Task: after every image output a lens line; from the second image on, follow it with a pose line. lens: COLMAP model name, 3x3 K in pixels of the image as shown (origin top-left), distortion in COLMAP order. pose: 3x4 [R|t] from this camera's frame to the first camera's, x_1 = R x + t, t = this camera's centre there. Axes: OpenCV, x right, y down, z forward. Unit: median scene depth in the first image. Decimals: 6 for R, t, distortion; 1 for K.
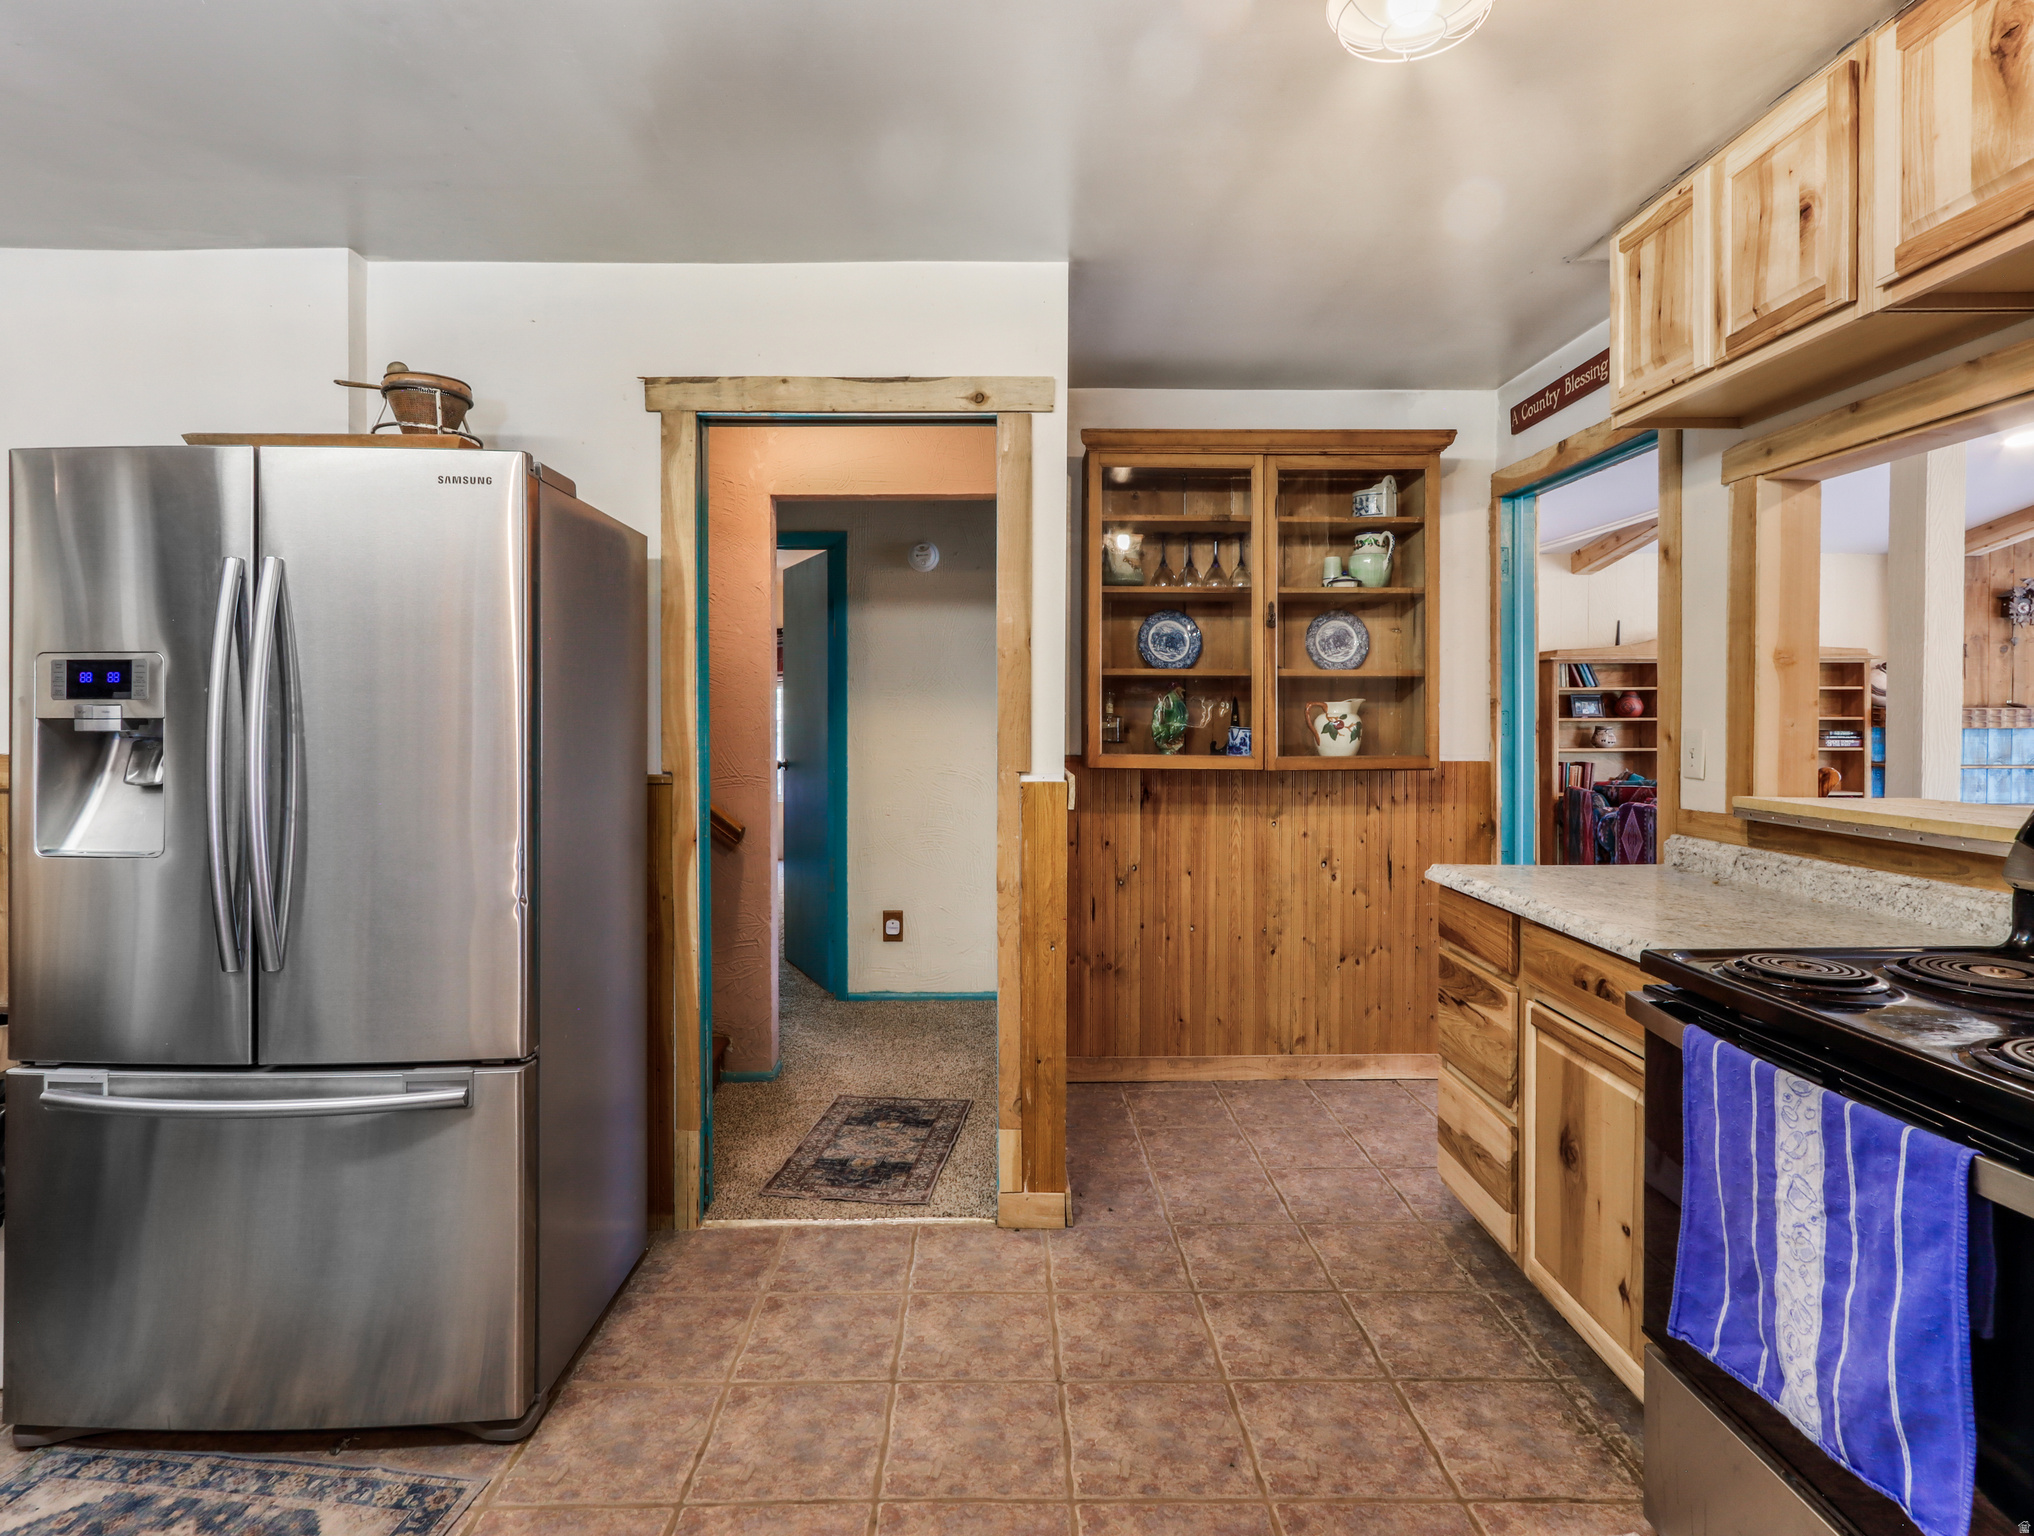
lens RADIAL K [[1084.5, 0, 995.4], [0, 1084.5, 723.8], [0, 0, 1]] dist [-0.000203, -0.000064]
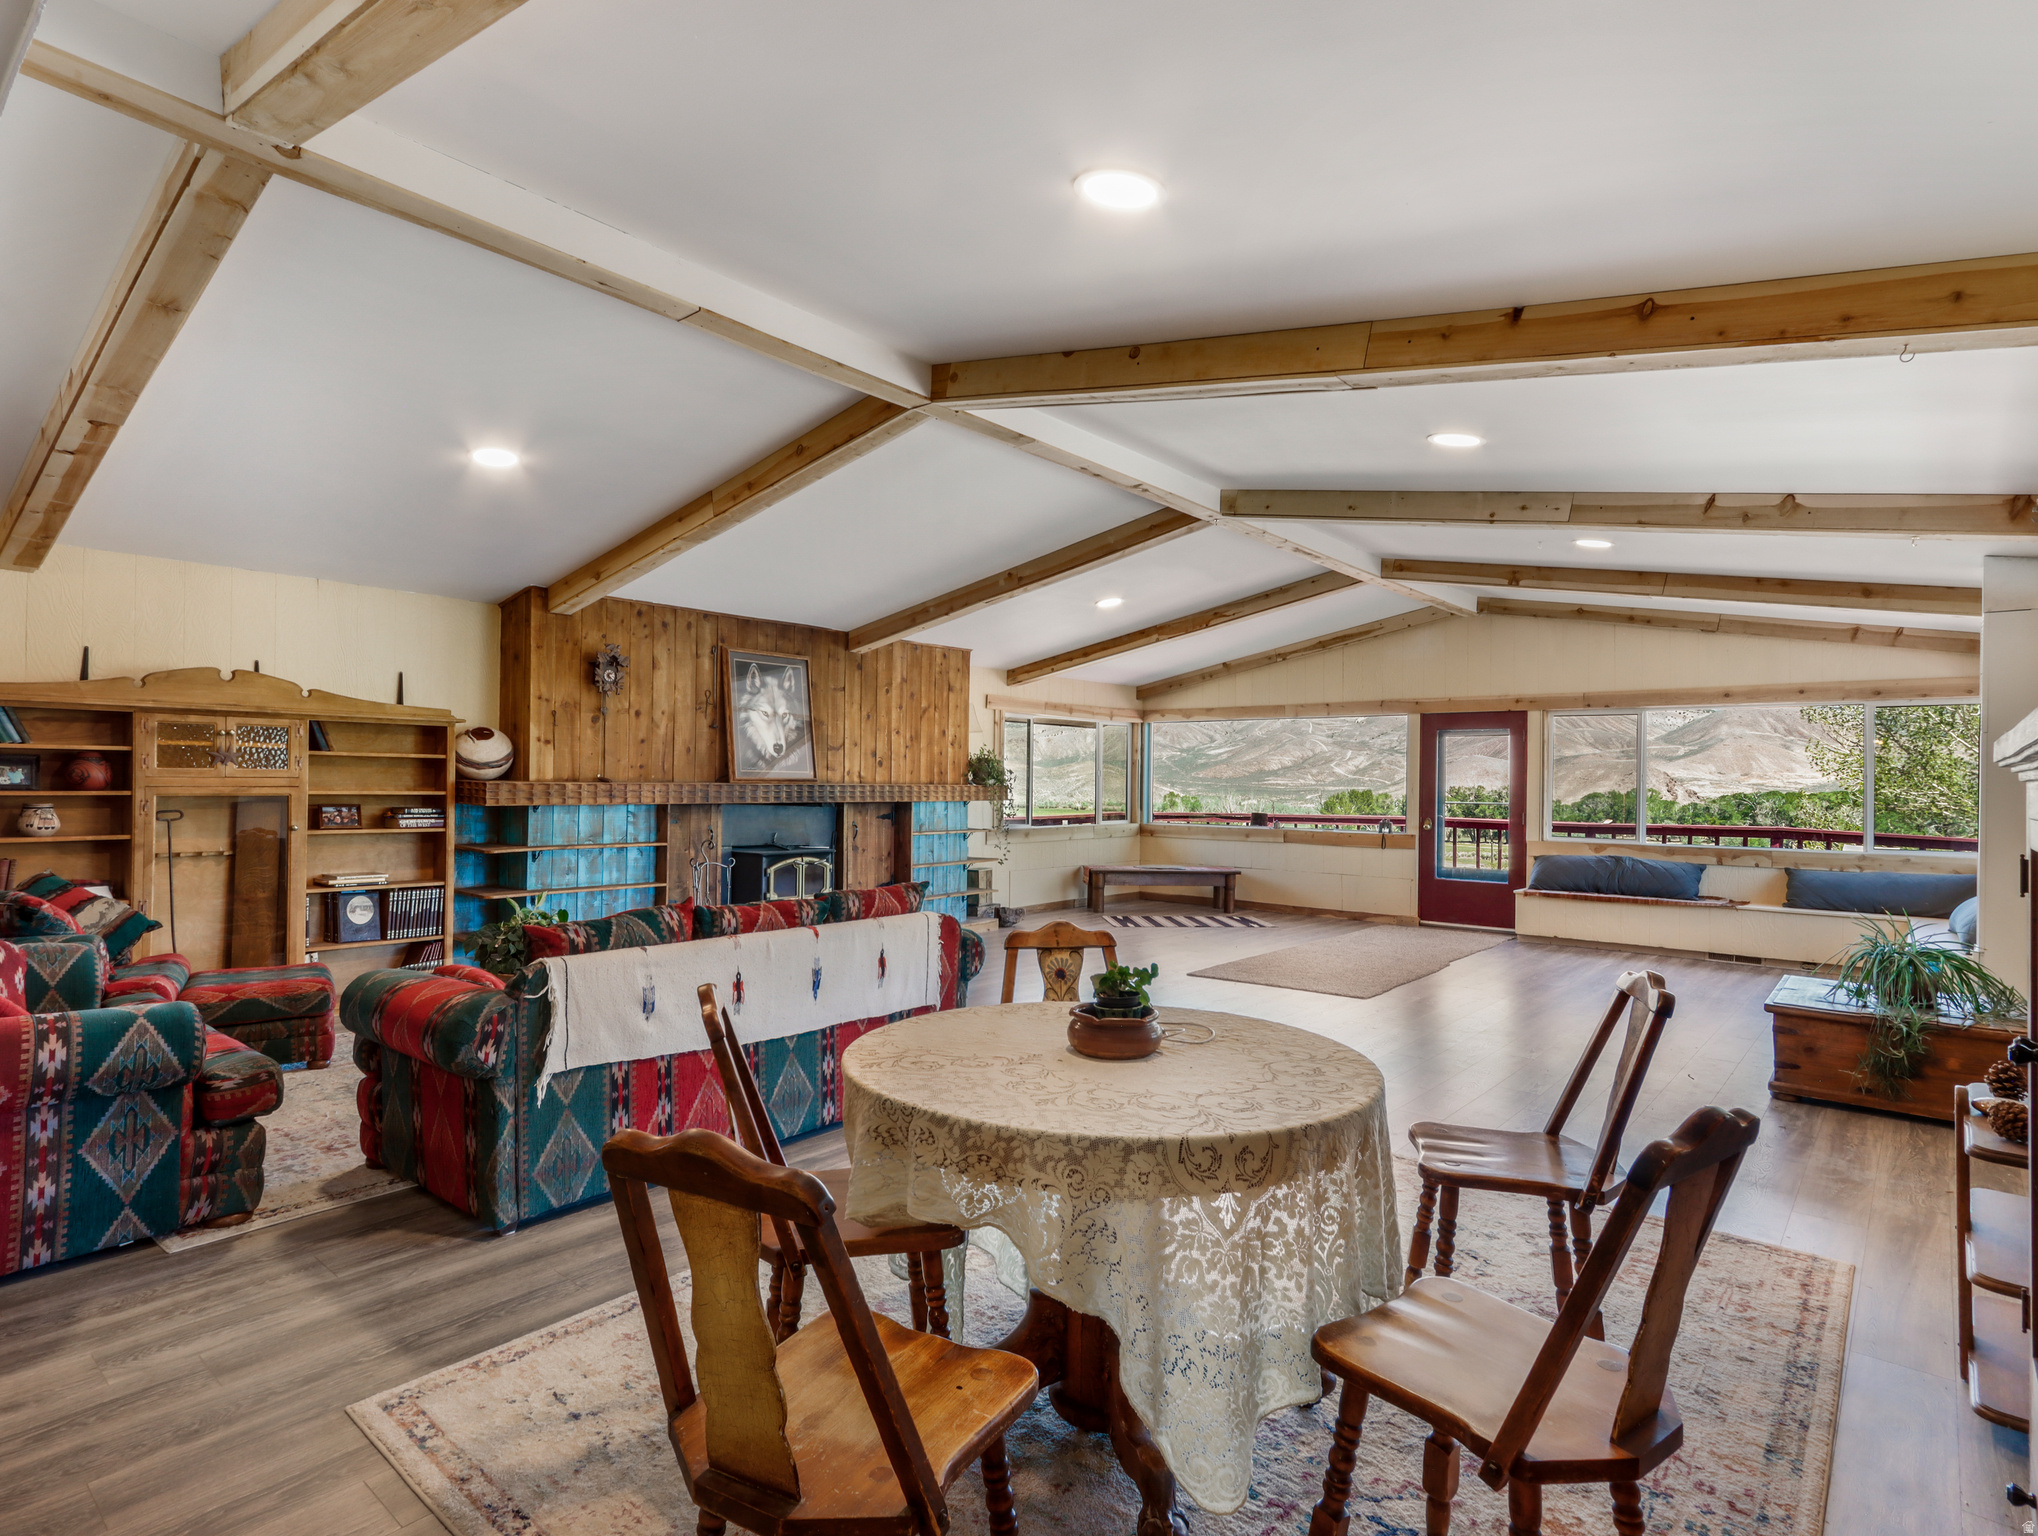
lens RADIAL K [[1070.2, 0, 1005.3], [0, 1070.2, 763.0], [0, 0, 1]] dist [-0.000704, 0.003246]
pose [[0.662315, 0.025103, 0.748805, 1.109667], [-0.006059, 0.999585, -0.028151, -0.017861], [-0.749201, 0.014107, 0.662192, 0.309899]]
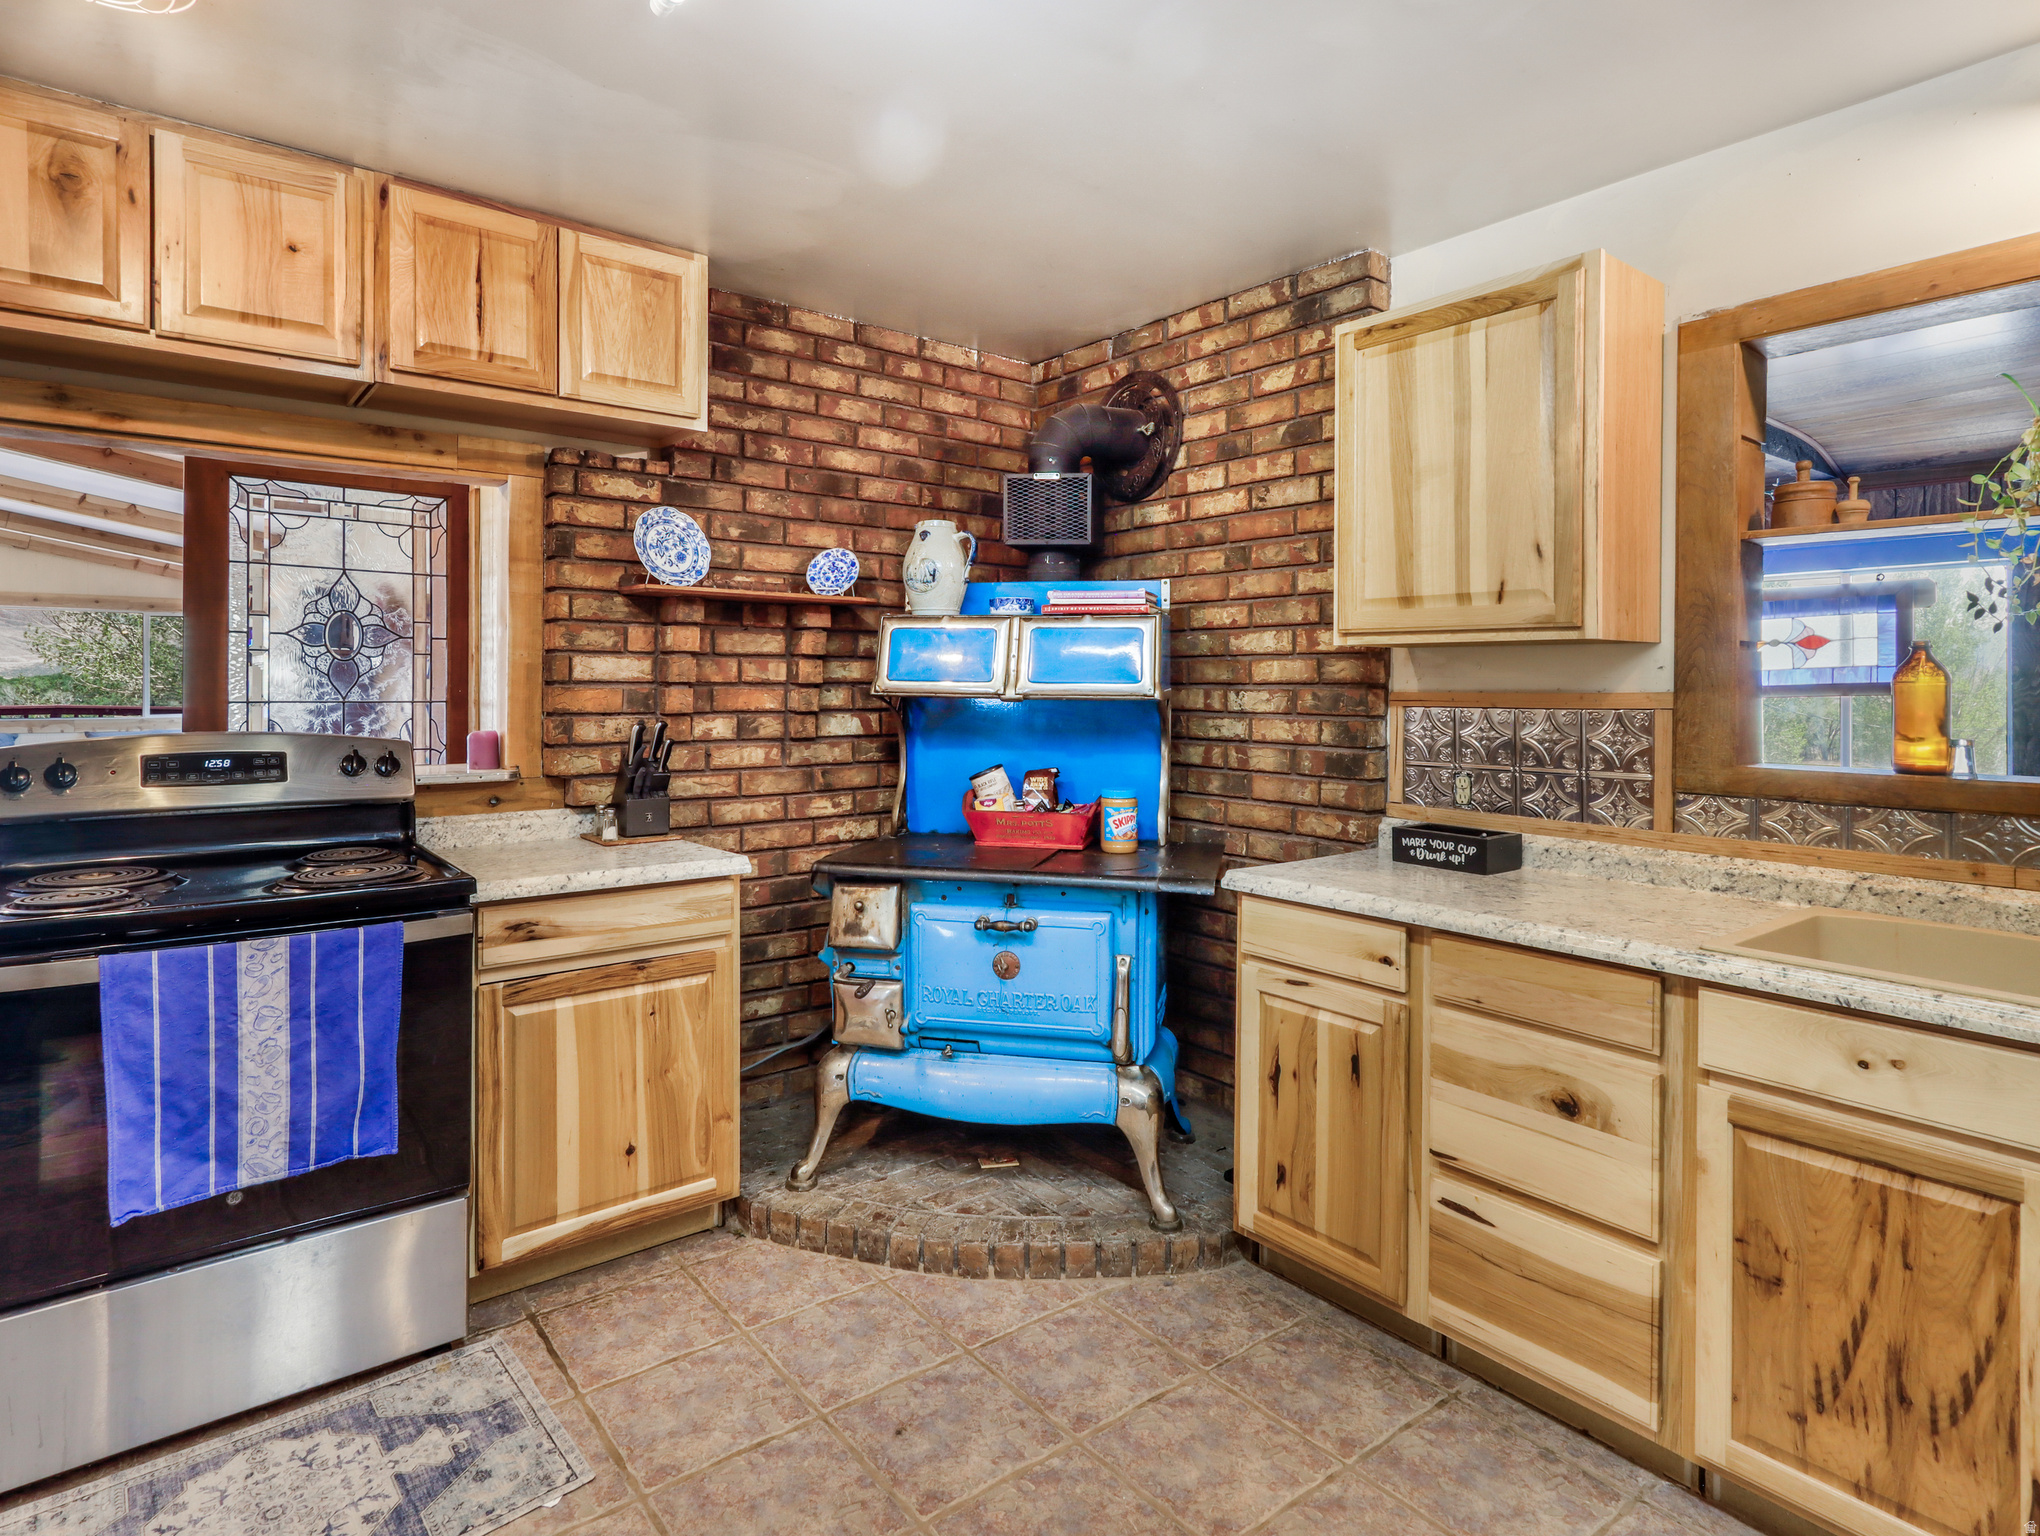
lens RADIAL K [[1071.2, 0, 993.4], [0, 1071.2, 687.5], [0, 0, 1]] dist [-0.000704, 0.003246]
pose [[-0.614446, -0.003934, 0.788949, -0.372671], [0.006107, 0.999934, 0.009741, -0.005683], [-0.788935, 0.010803, -0.614381, 0.423178]]
